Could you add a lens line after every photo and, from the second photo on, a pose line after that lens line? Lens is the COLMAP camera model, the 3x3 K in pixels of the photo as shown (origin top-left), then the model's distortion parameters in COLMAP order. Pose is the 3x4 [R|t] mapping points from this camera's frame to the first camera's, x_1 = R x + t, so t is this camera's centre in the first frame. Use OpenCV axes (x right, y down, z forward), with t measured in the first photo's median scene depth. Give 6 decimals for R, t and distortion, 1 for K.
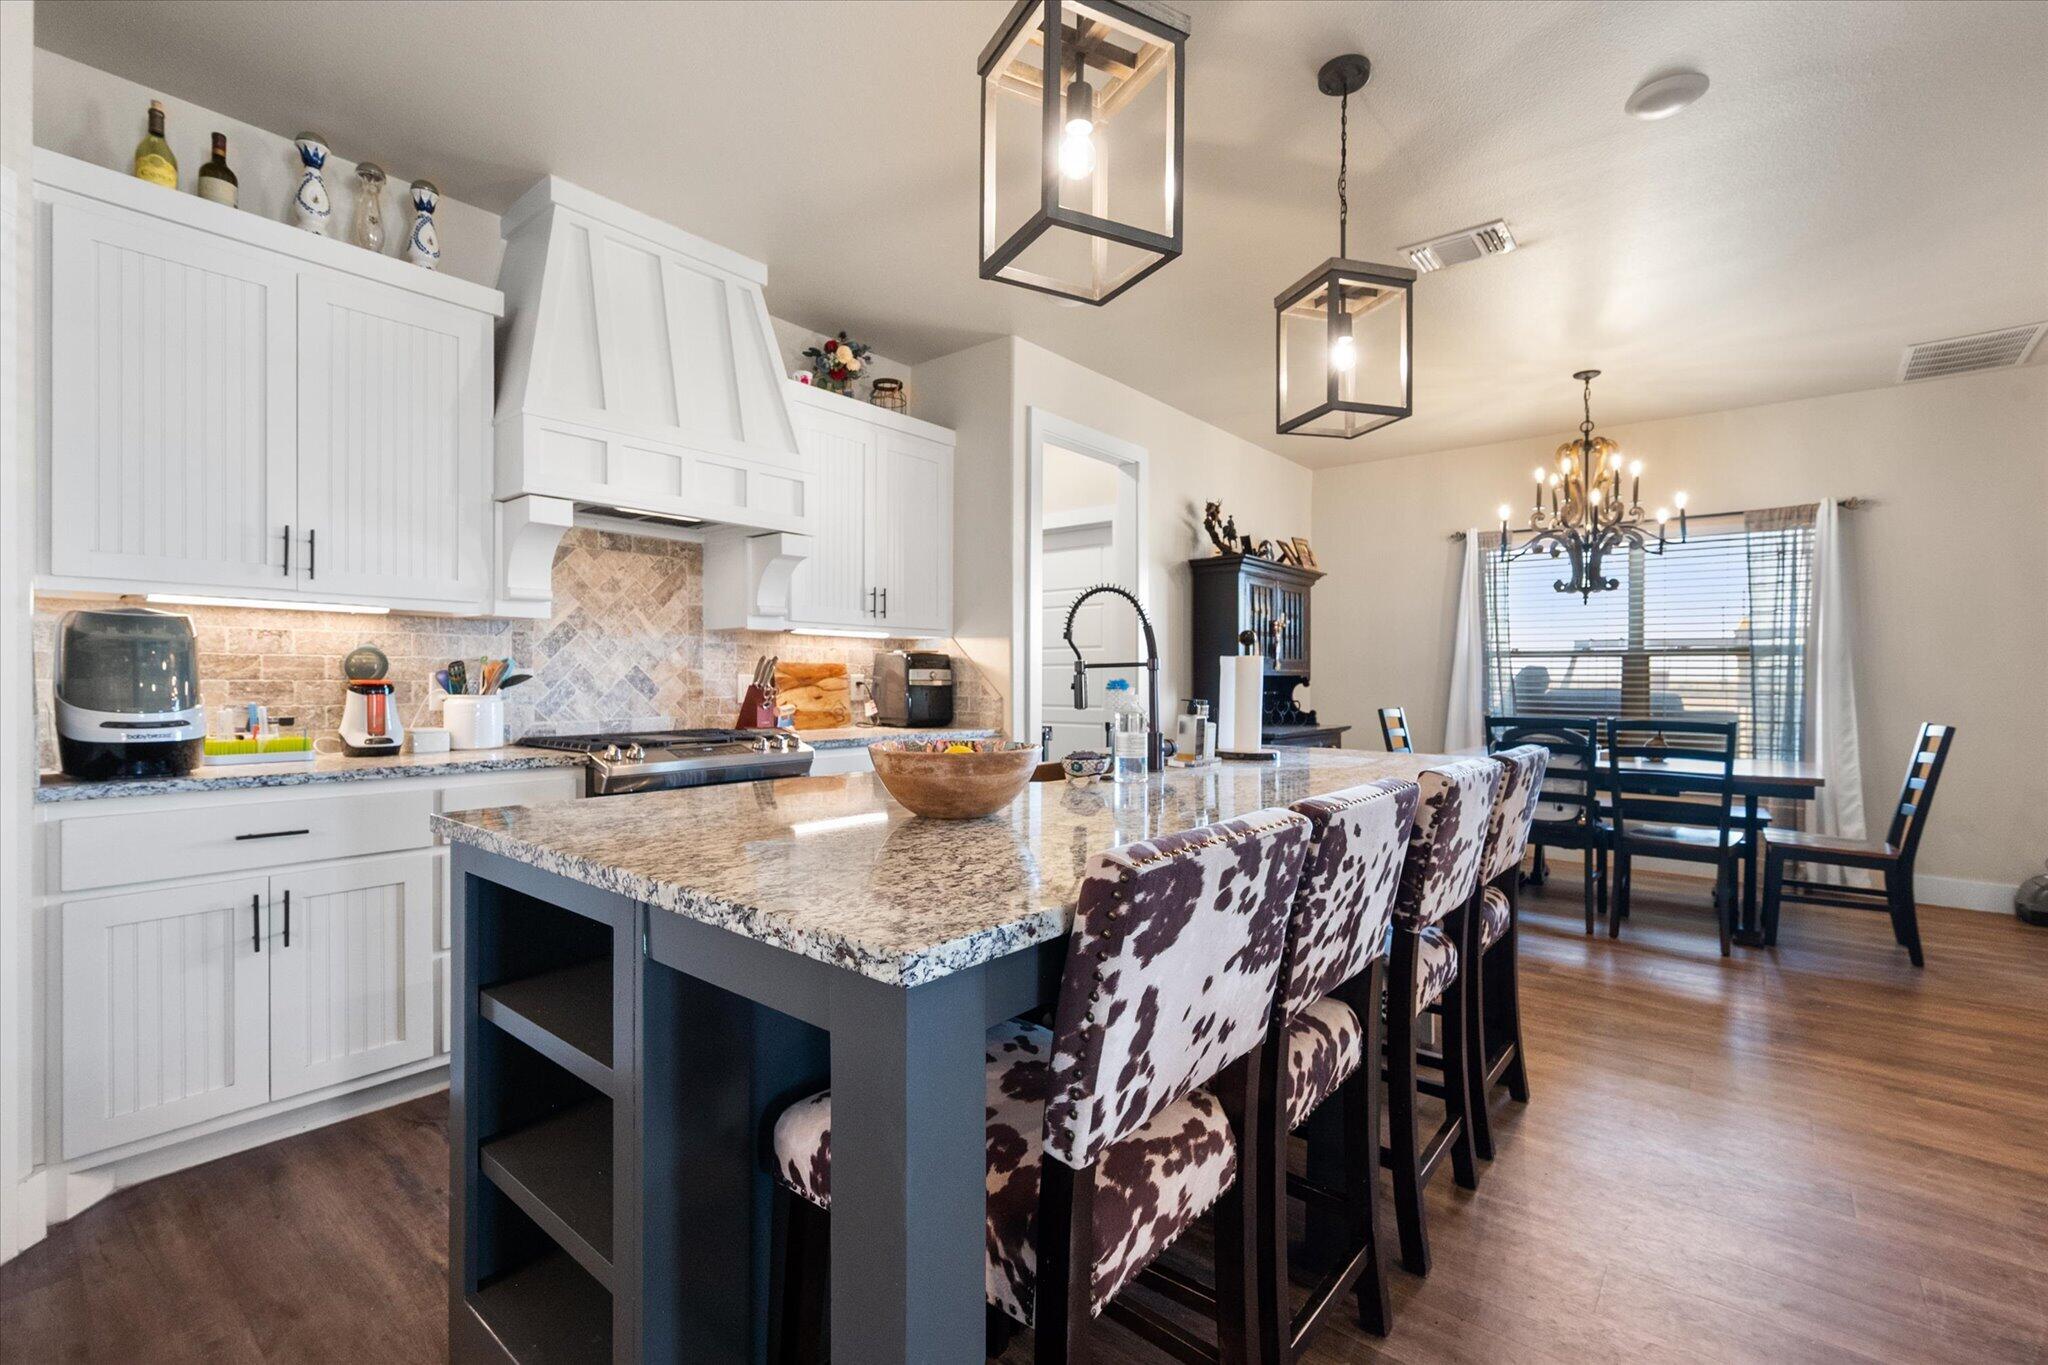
lens RADIAL K [[889.1, 0, 1026.4], [0, 889.1, 679.7], [0, 0, 1]] dist [-0.003177, -0.000554]
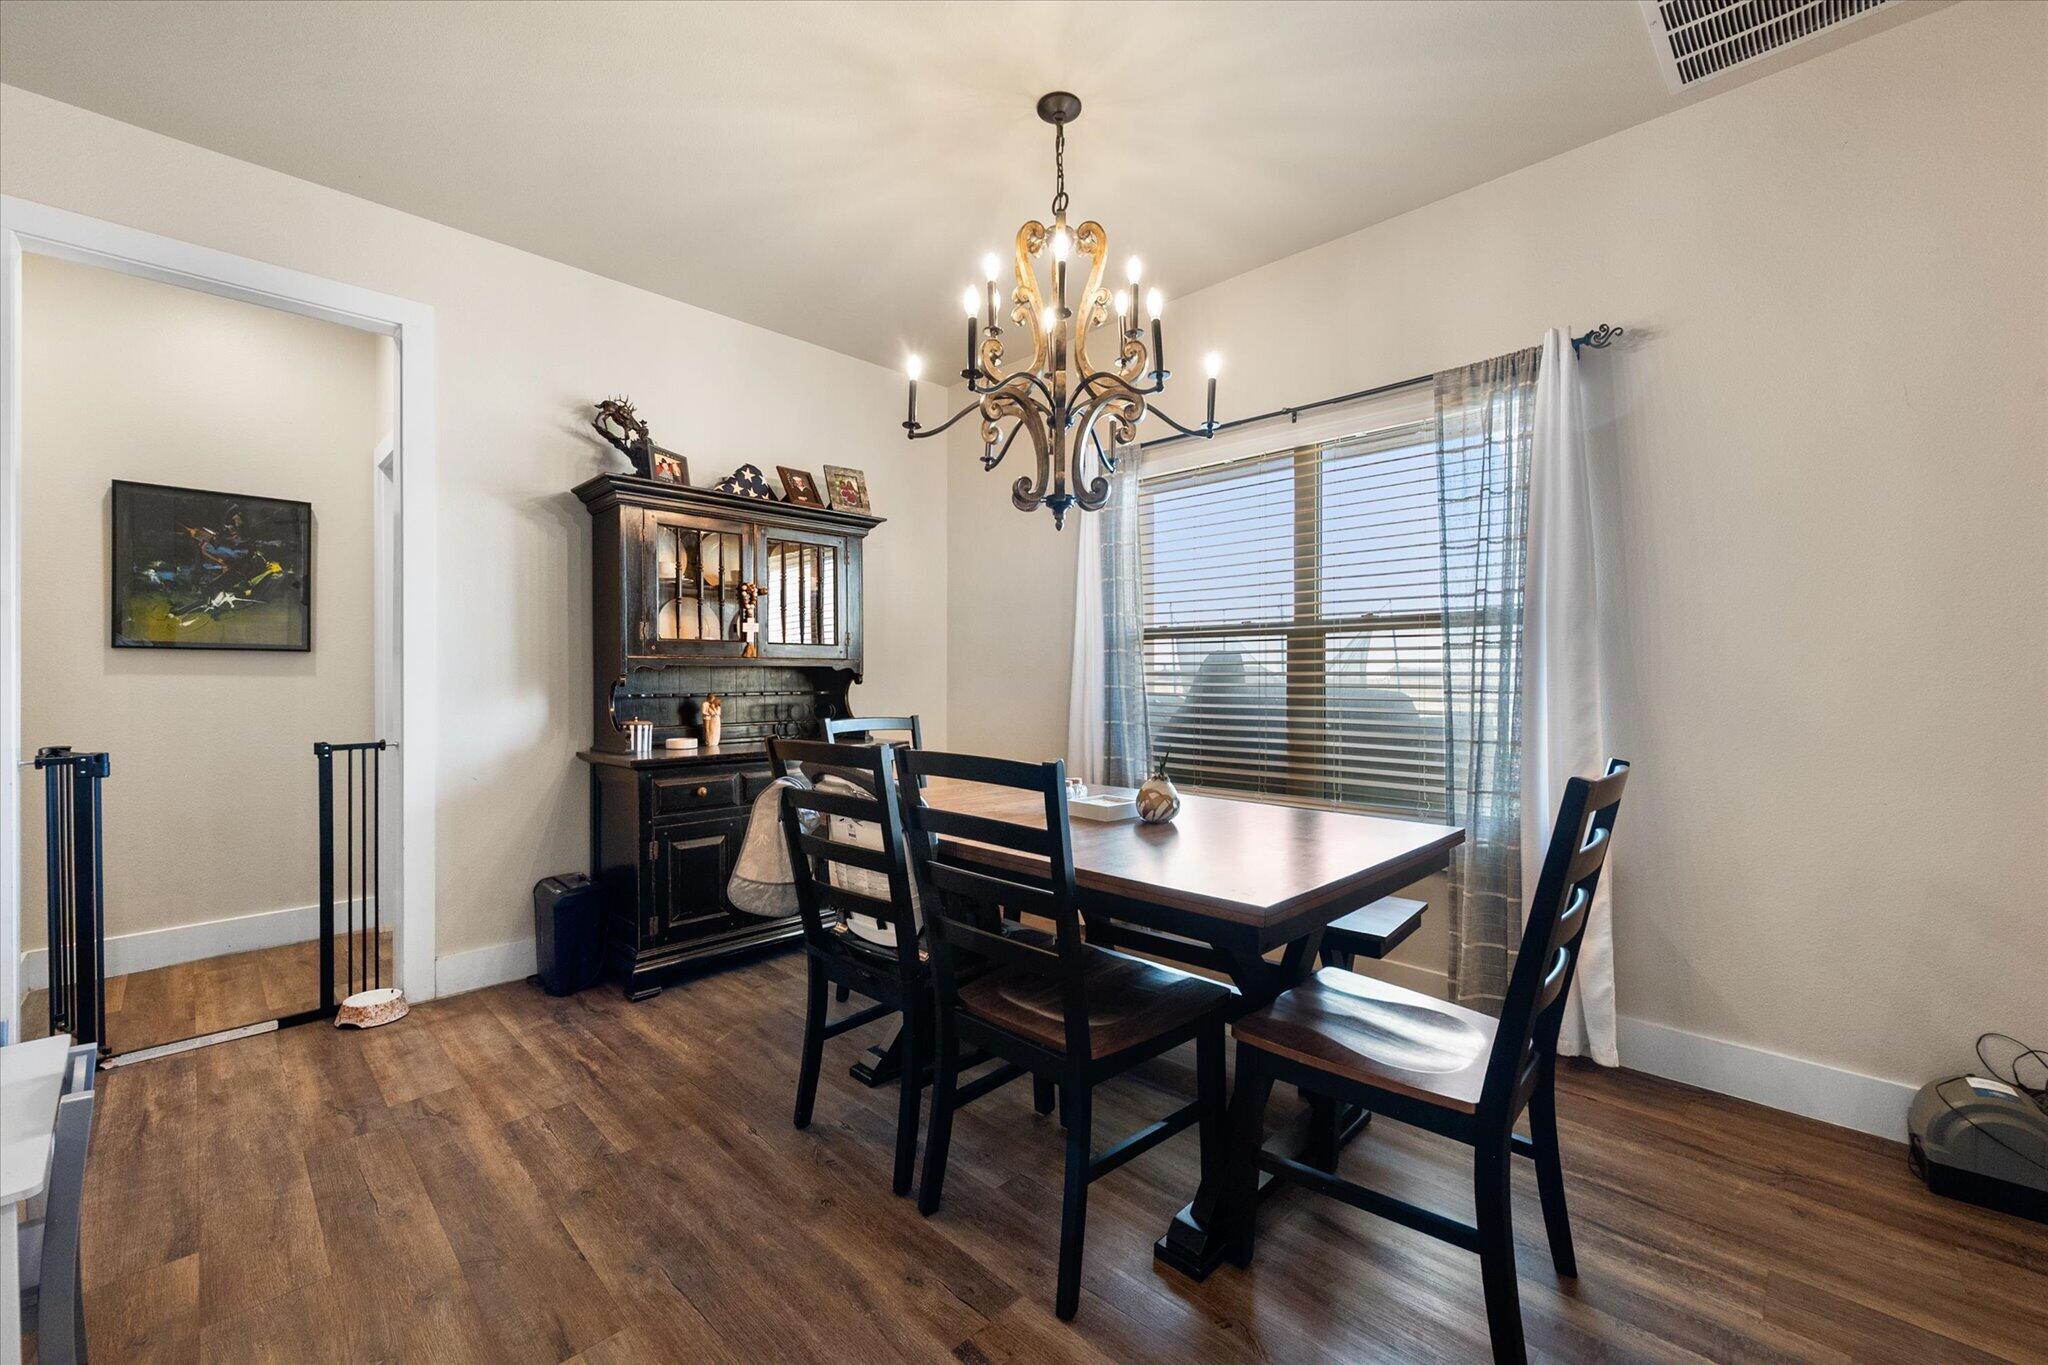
lens RADIAL K [[823.4, 0, 1017.8], [0, 823.4, 680.3], [0, 0, 1]] dist [-0.003128, 0.000044]
pose [[0.996600, -0.005031, -0.082240, 0.587715], [0.005095, 0.999987, 0.000575, 0.006361], [0.082236, -0.000992, 0.996612, 0.449942]]
